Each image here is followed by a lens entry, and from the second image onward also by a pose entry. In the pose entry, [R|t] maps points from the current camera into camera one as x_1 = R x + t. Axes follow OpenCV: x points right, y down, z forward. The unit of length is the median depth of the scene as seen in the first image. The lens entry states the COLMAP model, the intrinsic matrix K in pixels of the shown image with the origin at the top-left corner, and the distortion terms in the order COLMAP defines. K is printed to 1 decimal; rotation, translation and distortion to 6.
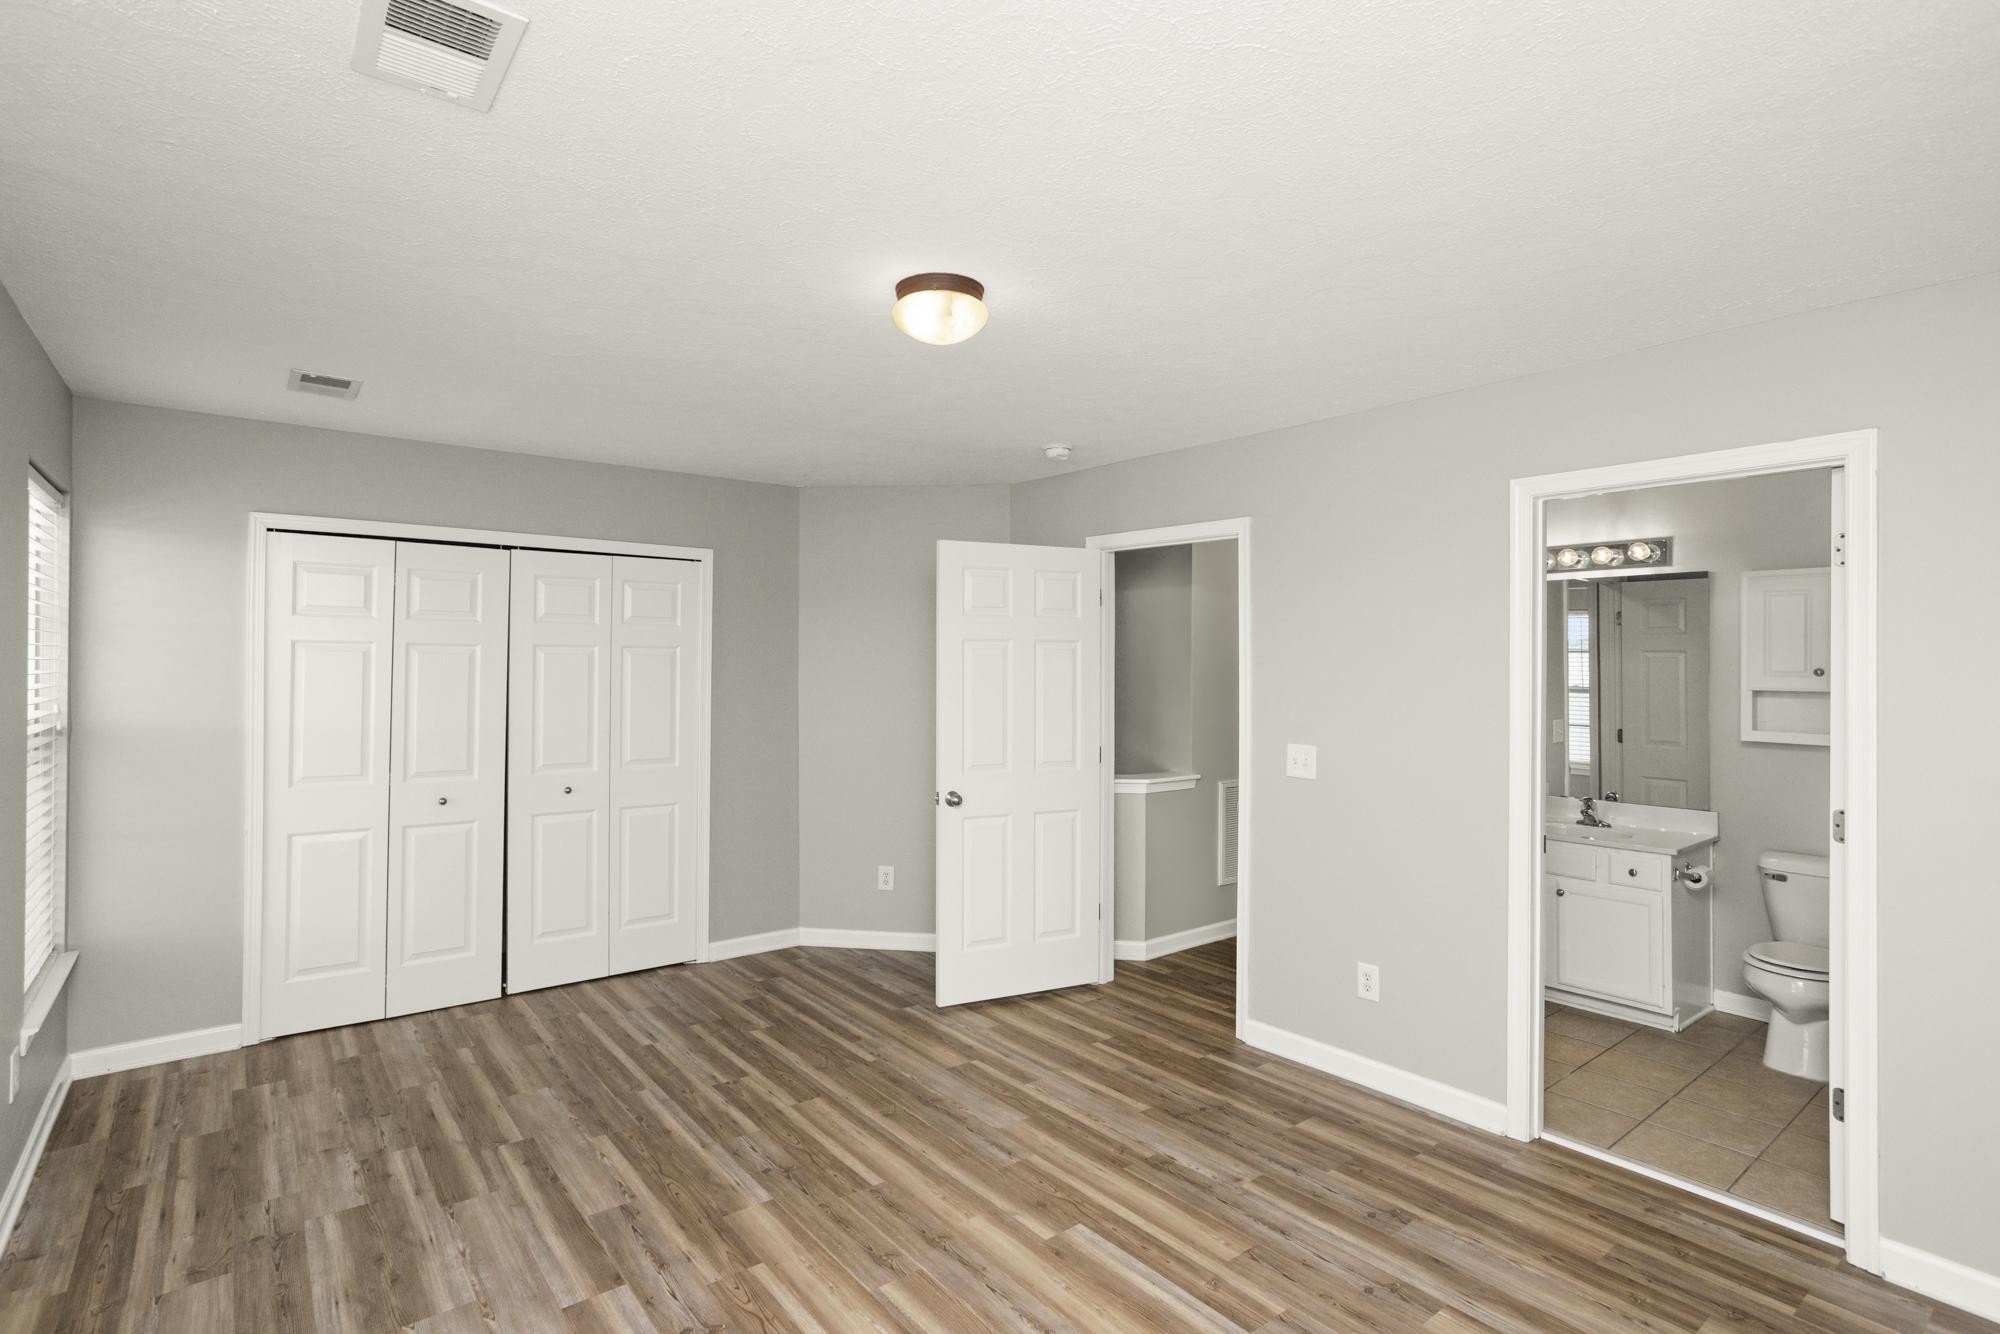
lens RADIAL K [[977.5, 0, 996.4], [0, 977.5, 661.5], [0, 0, 1]] dist [-0.002539, 0.002276]
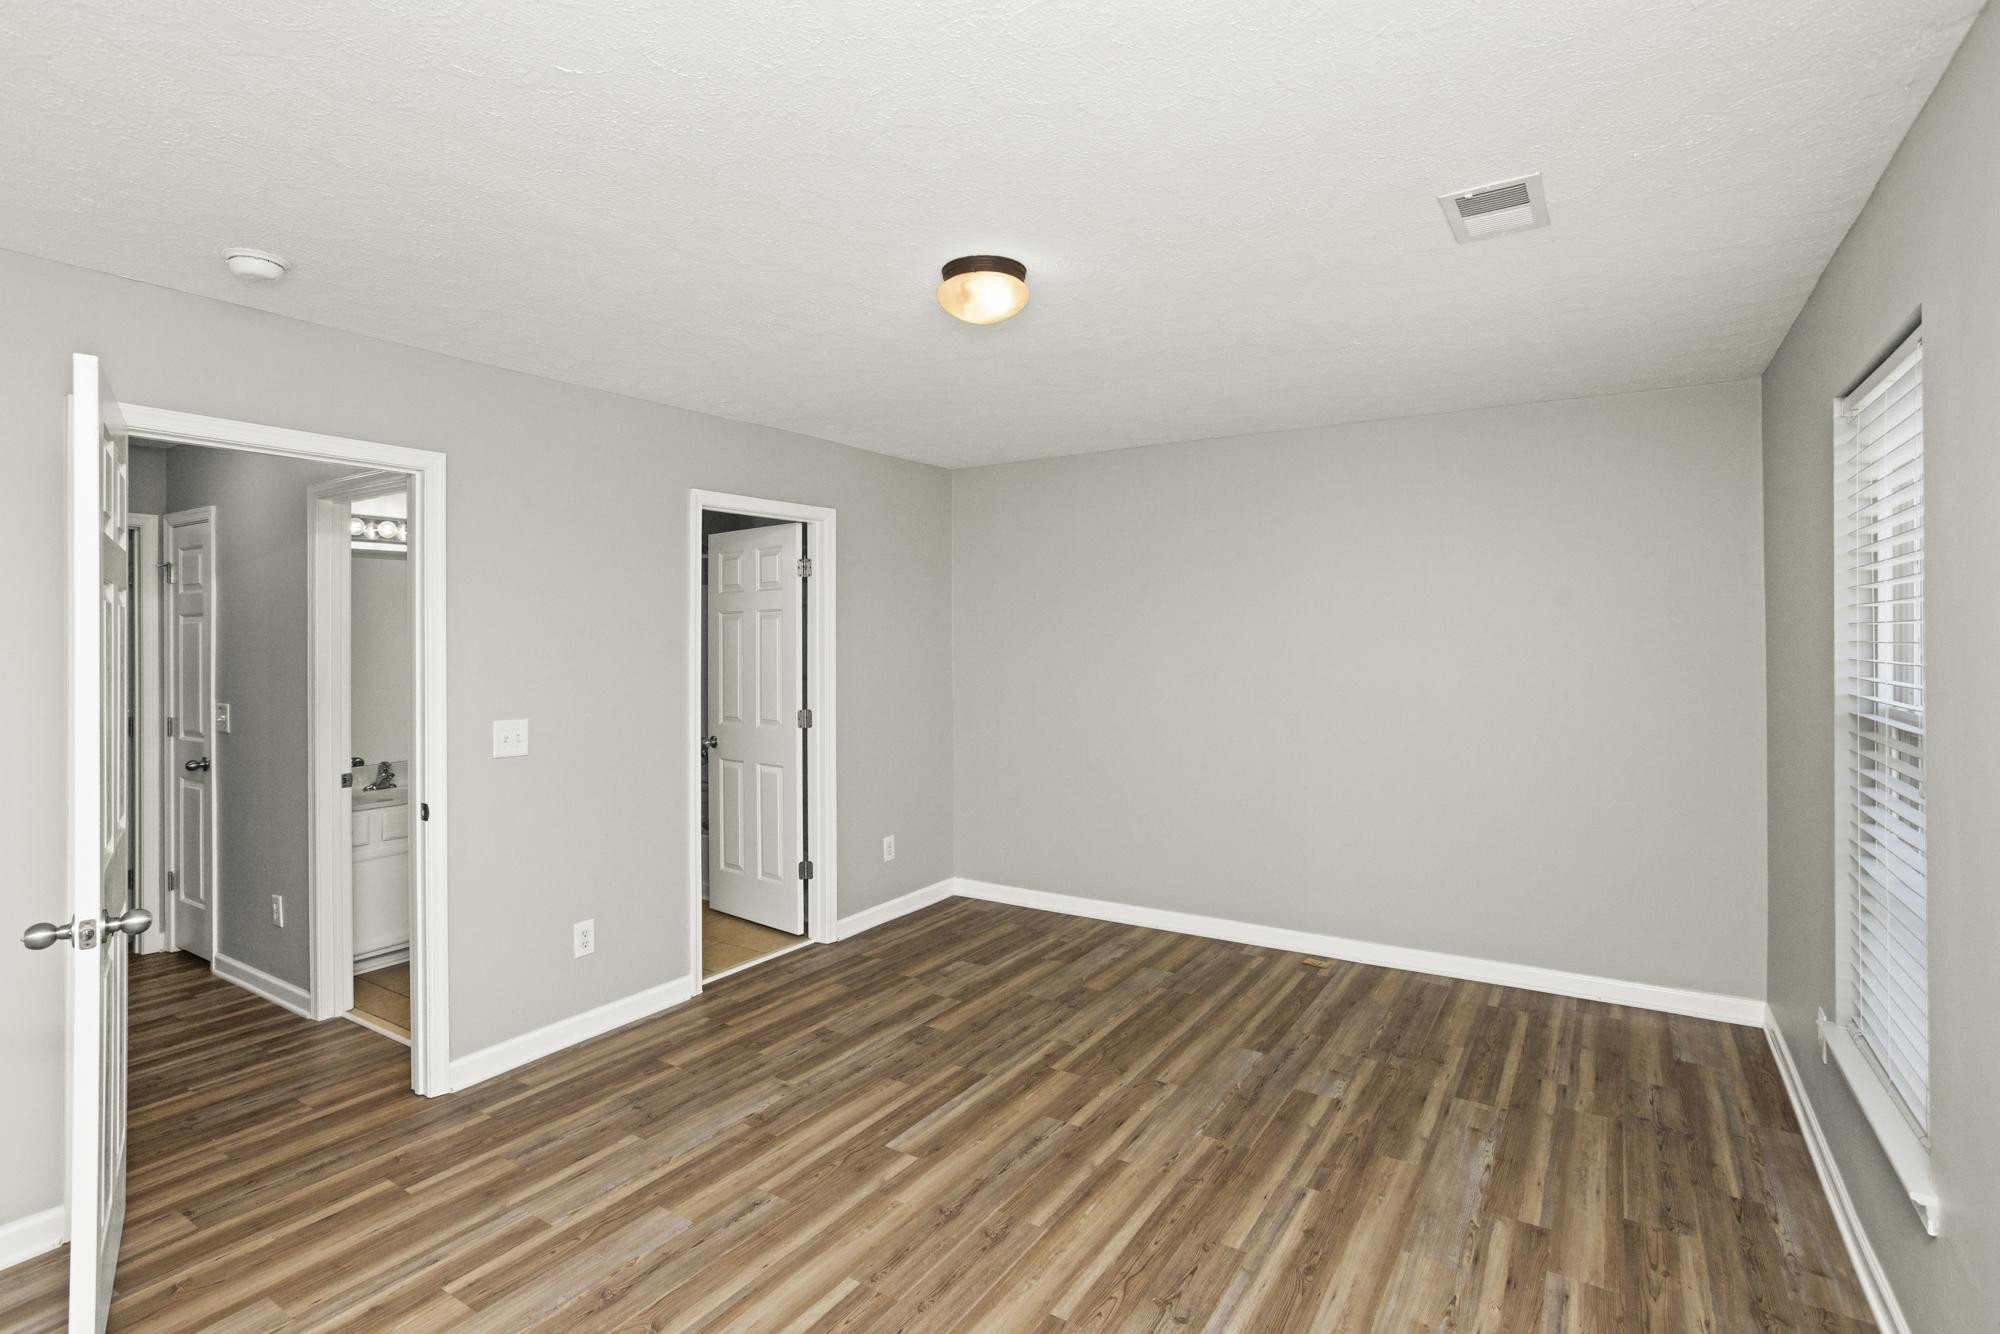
lens RADIAL K [[977.5, 0, 963.9], [0, 977.5, 632.1], [0, 0, 1]] dist [-0.002539, 0.002276]
pose [[-0.289043, 0.002418, 0.957313, -0.867184], [0.001226, 0.999997, -0.002156, 0.007511], [-0.957315, 0.000550, -0.289045, 1.090455]]
